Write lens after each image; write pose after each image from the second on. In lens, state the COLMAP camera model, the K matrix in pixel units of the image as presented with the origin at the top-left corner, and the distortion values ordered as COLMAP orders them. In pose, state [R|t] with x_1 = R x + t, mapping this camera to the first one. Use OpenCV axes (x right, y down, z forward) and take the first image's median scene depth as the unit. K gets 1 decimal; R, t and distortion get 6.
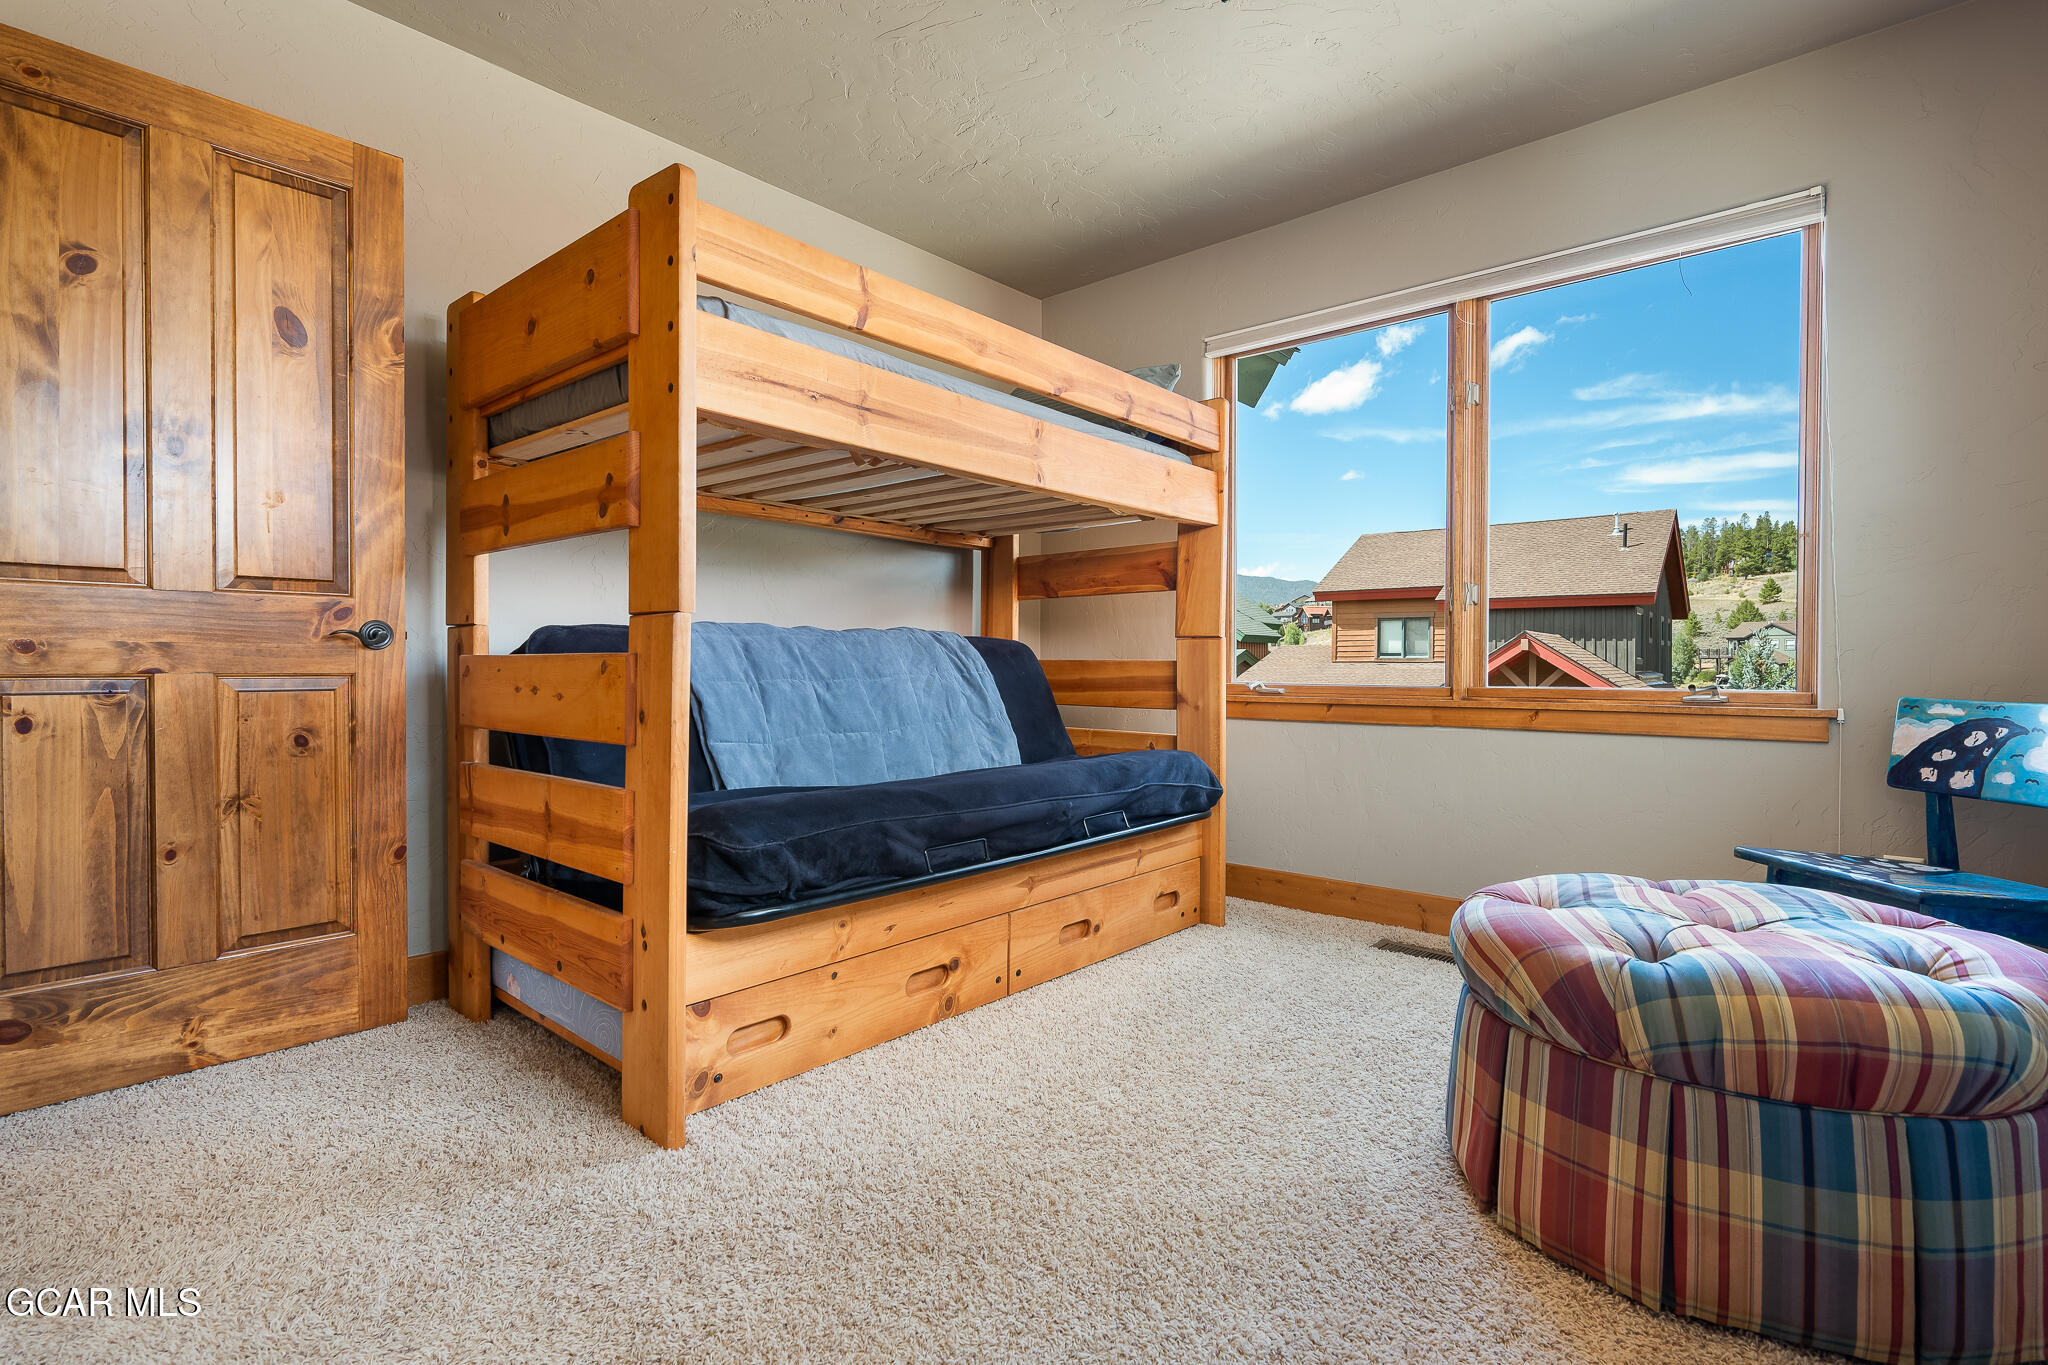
lens RADIAL K [[971.5, 0, 1021.8], [0, 971.5, 678.8], [0, 0, 1]] dist [0.001724, 0.000052]
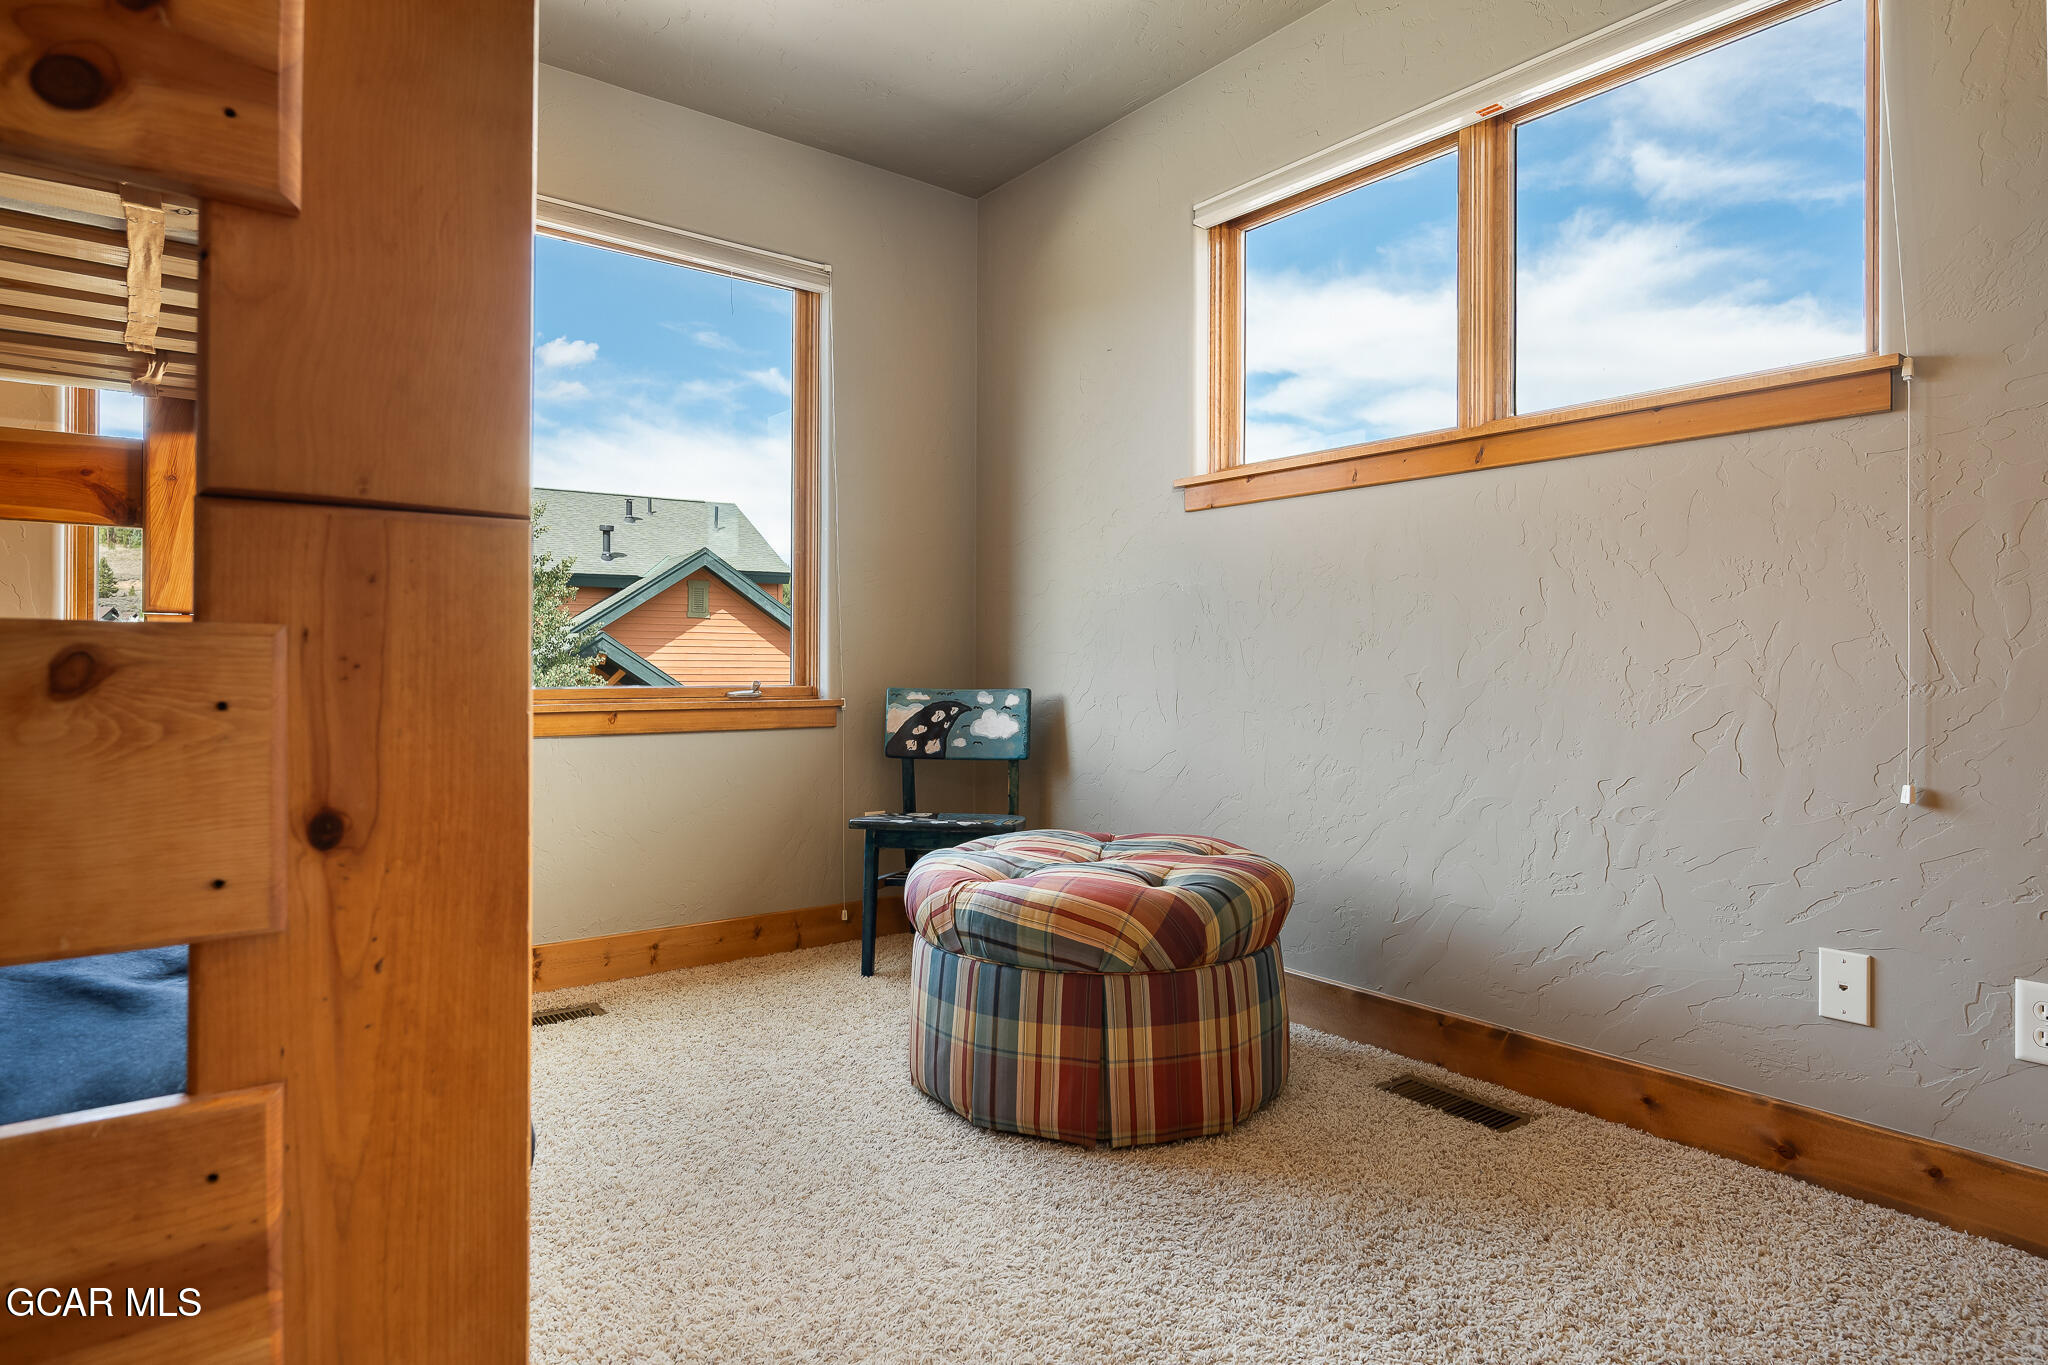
lens RADIAL K [[1118.3, 0, 1025.2], [0, 1118.3, 667.8], [0, 0, 1]] dist [-0.002344, -0.000173]
pose [[0.195738, -0.003236, 0.980651, -0.559726], [0.012110, 0.999926, 0.000882, -0.007247], [-0.980581, 0.011703, 0.195763, 0.565684]]
